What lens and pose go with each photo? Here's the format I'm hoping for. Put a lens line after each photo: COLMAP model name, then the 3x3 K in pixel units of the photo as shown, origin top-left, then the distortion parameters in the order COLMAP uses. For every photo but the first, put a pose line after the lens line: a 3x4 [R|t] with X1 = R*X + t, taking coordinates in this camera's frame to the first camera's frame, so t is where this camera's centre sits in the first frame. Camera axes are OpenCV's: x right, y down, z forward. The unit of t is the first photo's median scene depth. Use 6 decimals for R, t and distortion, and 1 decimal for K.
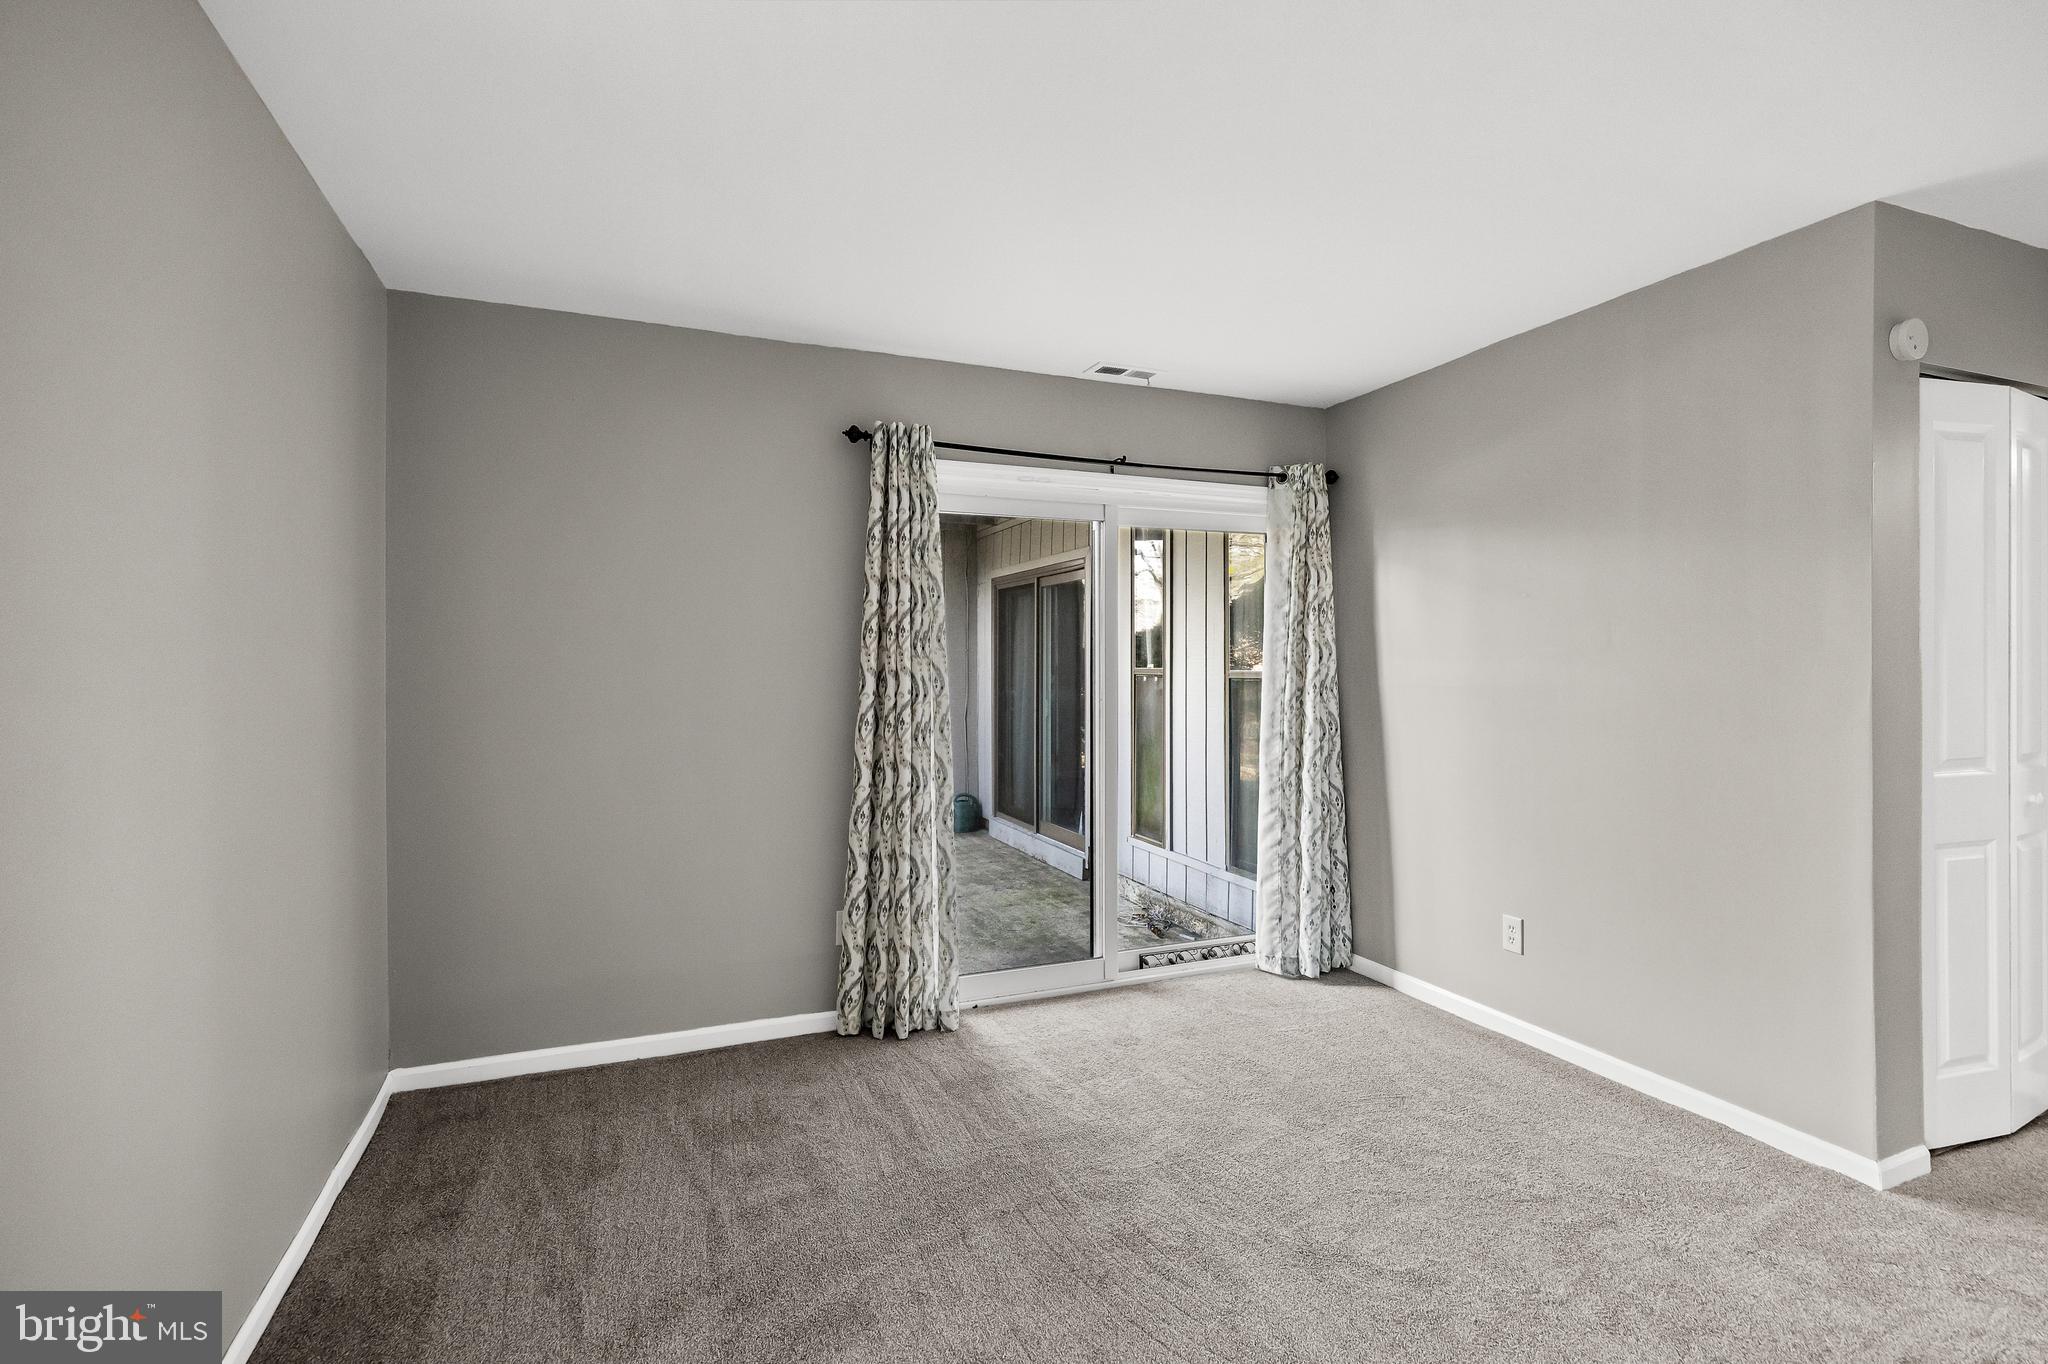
lens RADIAL K [[946.7, 0, 1022.0], [0, 946.7, 675.6], [0, 0, 1]] dist [0.000170, -0.000169]
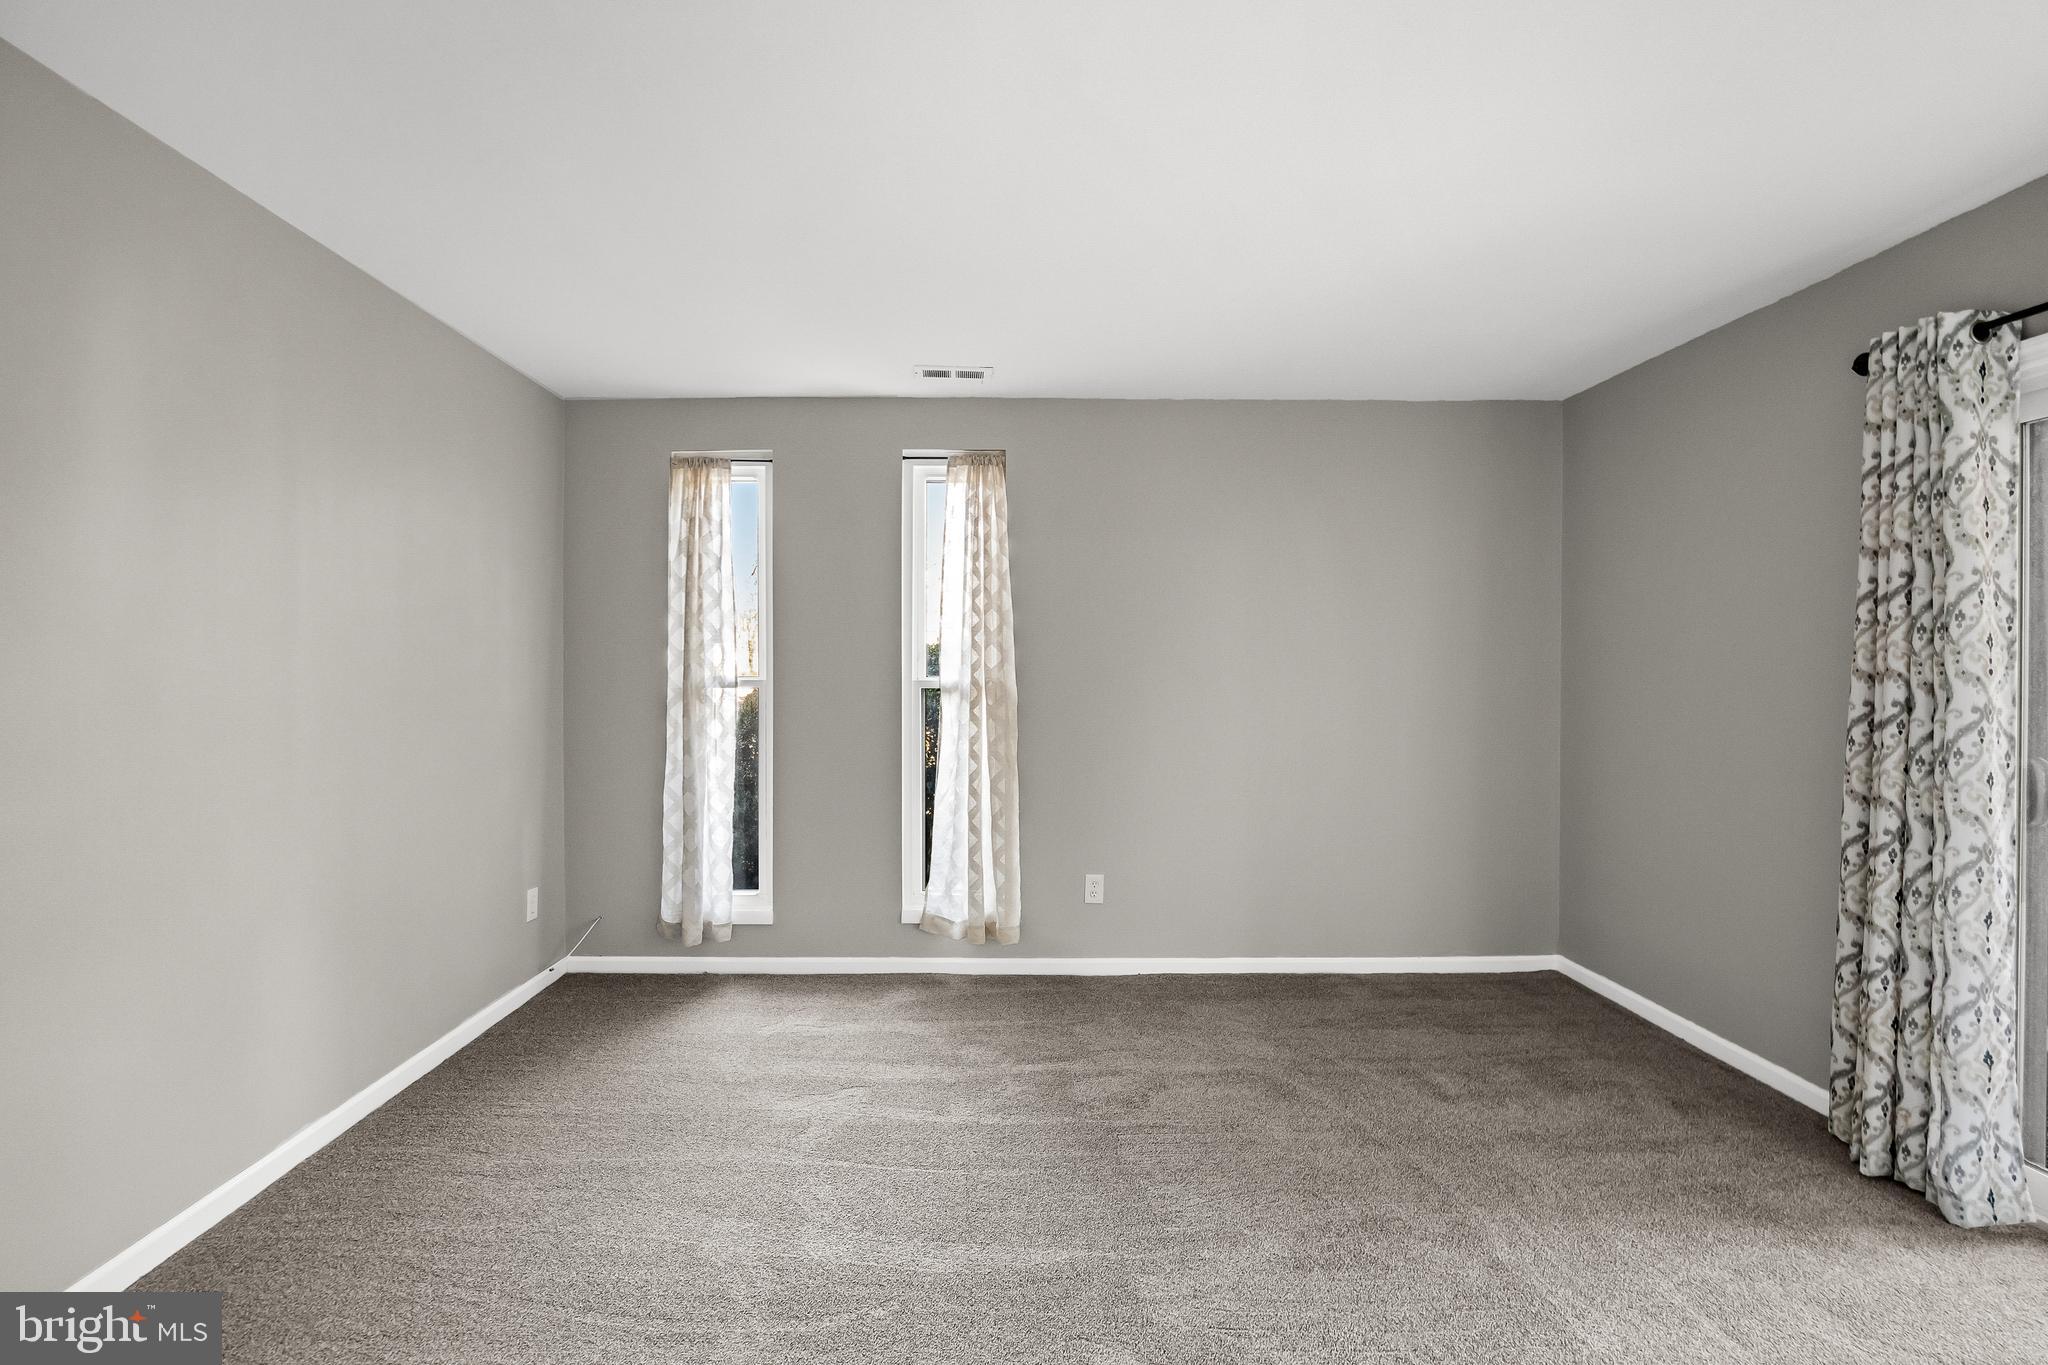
lens RADIAL K [[916.8, 0, 1013.1], [0, 916.8, 689.2], [0, 0, 1]] dist [0.000556, 0.000392]
pose [[-0.369270, 0.018672, -0.929135, 0.959623], [-0.009619, 0.999668, 0.023912, 0.006467], [0.929272, 0.017768, -0.368968, 0.828286]]
